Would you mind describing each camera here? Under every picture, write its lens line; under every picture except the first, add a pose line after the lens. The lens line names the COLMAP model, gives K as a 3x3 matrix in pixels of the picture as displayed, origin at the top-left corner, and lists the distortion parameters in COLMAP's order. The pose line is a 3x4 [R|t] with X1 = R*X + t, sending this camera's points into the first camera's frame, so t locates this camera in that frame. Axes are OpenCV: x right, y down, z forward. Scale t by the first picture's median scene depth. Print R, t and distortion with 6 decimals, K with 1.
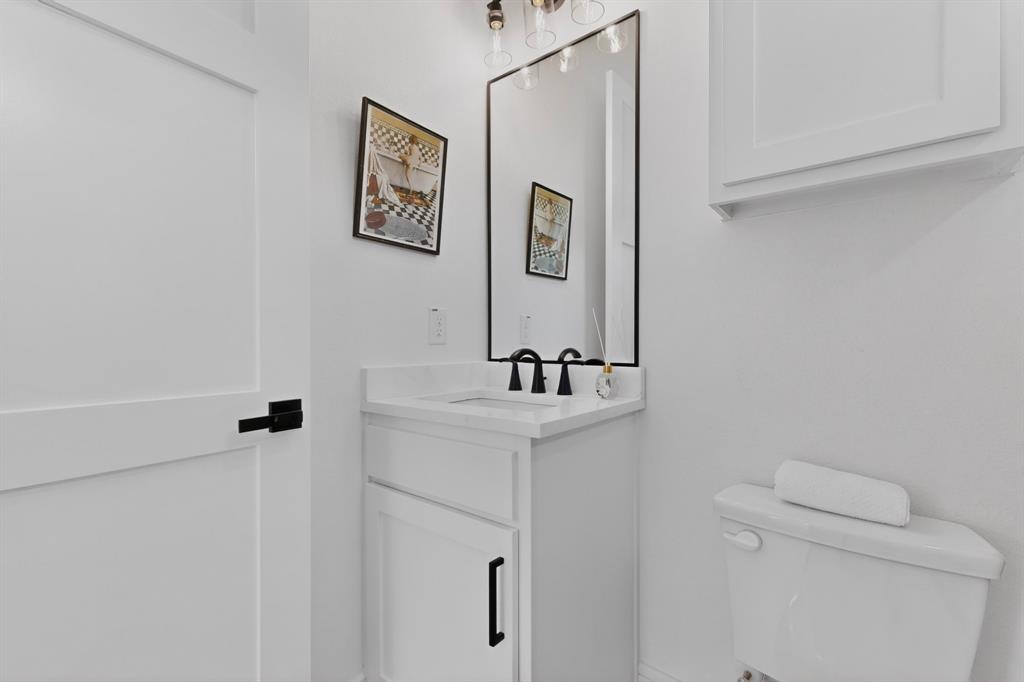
lens RADIAL K [[445.0, 0, 511.1], [0, 445.0, 341.9], [0, 0, 1]] dist [-0.001684, -0.000607]
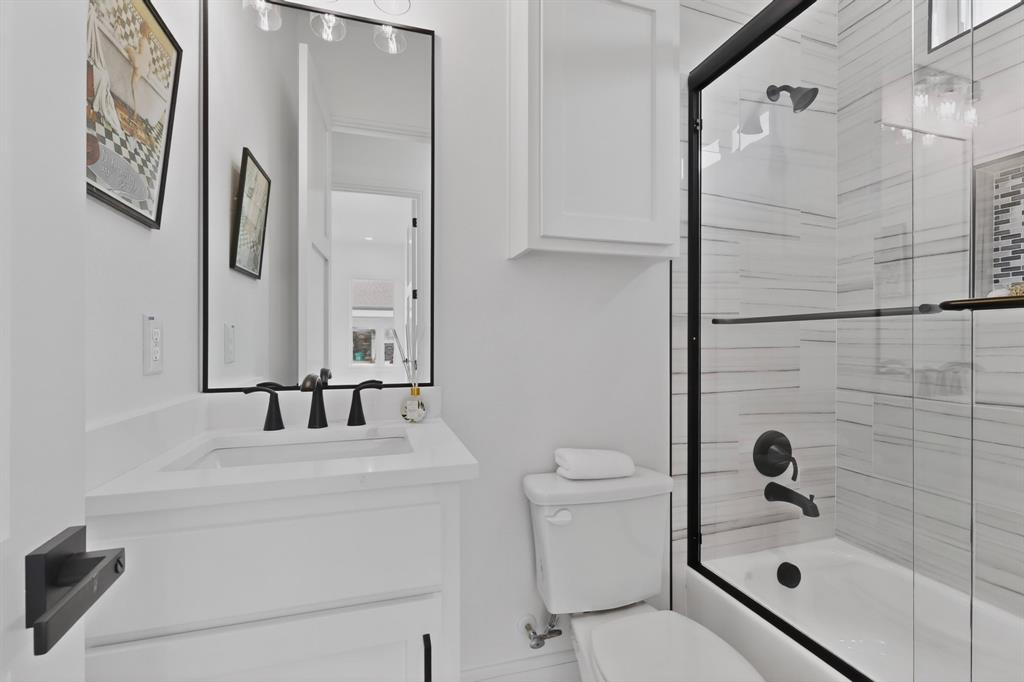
lens RADIAL K [[445.0, 0, 511.2], [0, 445.0, 339.5], [0, 0, 1]] dist [-0.001684, -0.000607]
pose [[0.575231, 0.001431, 0.817989, -0.412052], [0.006598, 0.999958, -0.006389, -0.038361], [-0.817964, 0.009073, 0.575198, 0.266845]]
